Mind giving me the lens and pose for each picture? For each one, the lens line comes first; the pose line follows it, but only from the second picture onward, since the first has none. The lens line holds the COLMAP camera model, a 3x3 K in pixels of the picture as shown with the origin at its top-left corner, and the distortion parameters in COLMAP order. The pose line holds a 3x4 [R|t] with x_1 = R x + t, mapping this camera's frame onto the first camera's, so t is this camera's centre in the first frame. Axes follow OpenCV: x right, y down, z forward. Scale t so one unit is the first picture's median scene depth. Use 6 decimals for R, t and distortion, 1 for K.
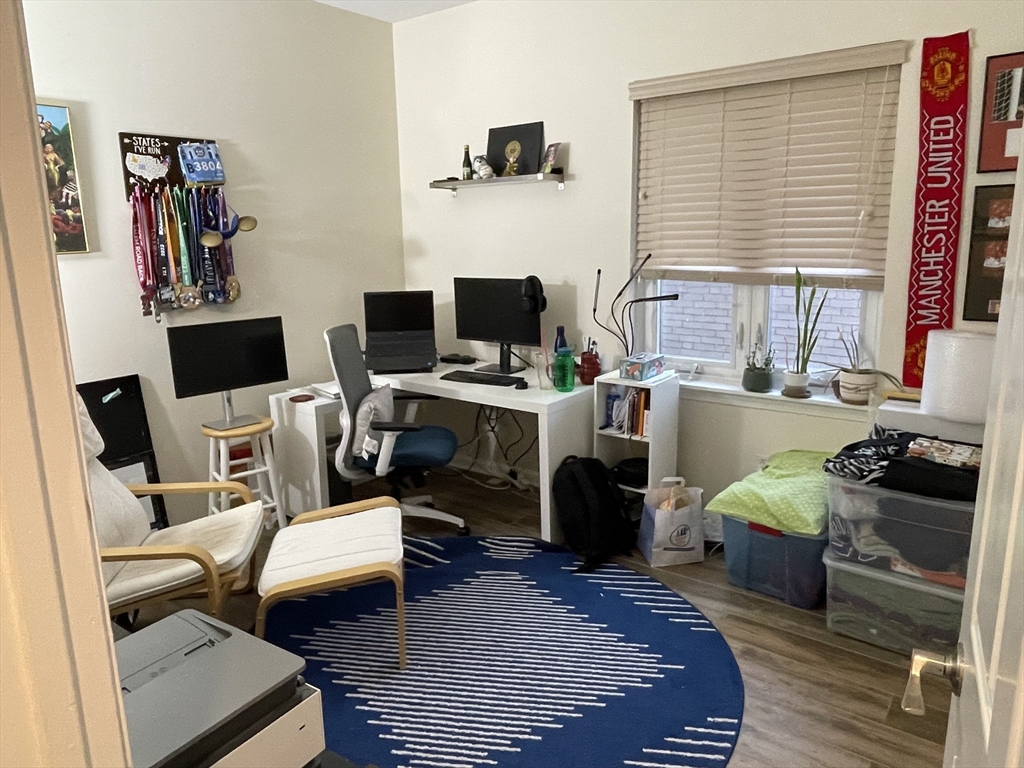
lens RADIAL K [[708.9, 0, 506.1], [0, 708.9, 377.6], [0, 0, 1]] dist [0.009067, -0.022980]
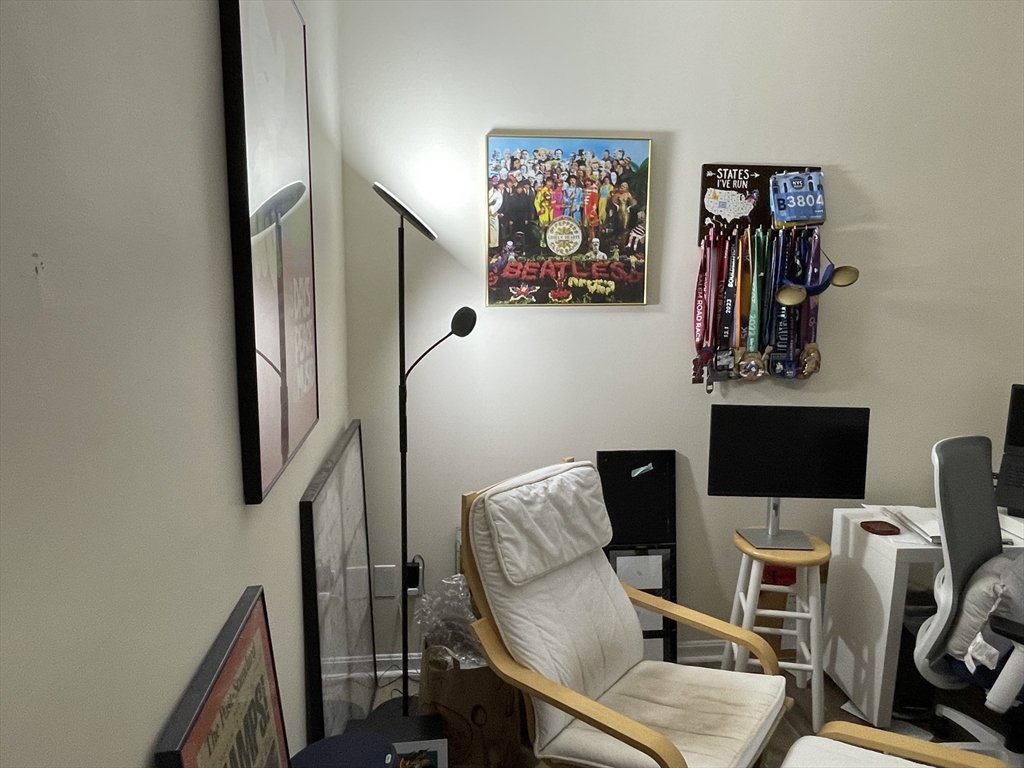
lens RADIAL K [[708.9, 0, 504.7], [0, 708.9, 375.4], [0, 0, 1]] dist [0.009067, -0.022980]
pose [[0.688664, 0.137127, -0.711996, -0.073923], [-0.173452, 0.984600, 0.021861, -0.075142], [0.704029, 0.108442, 0.701843, 0.261645]]
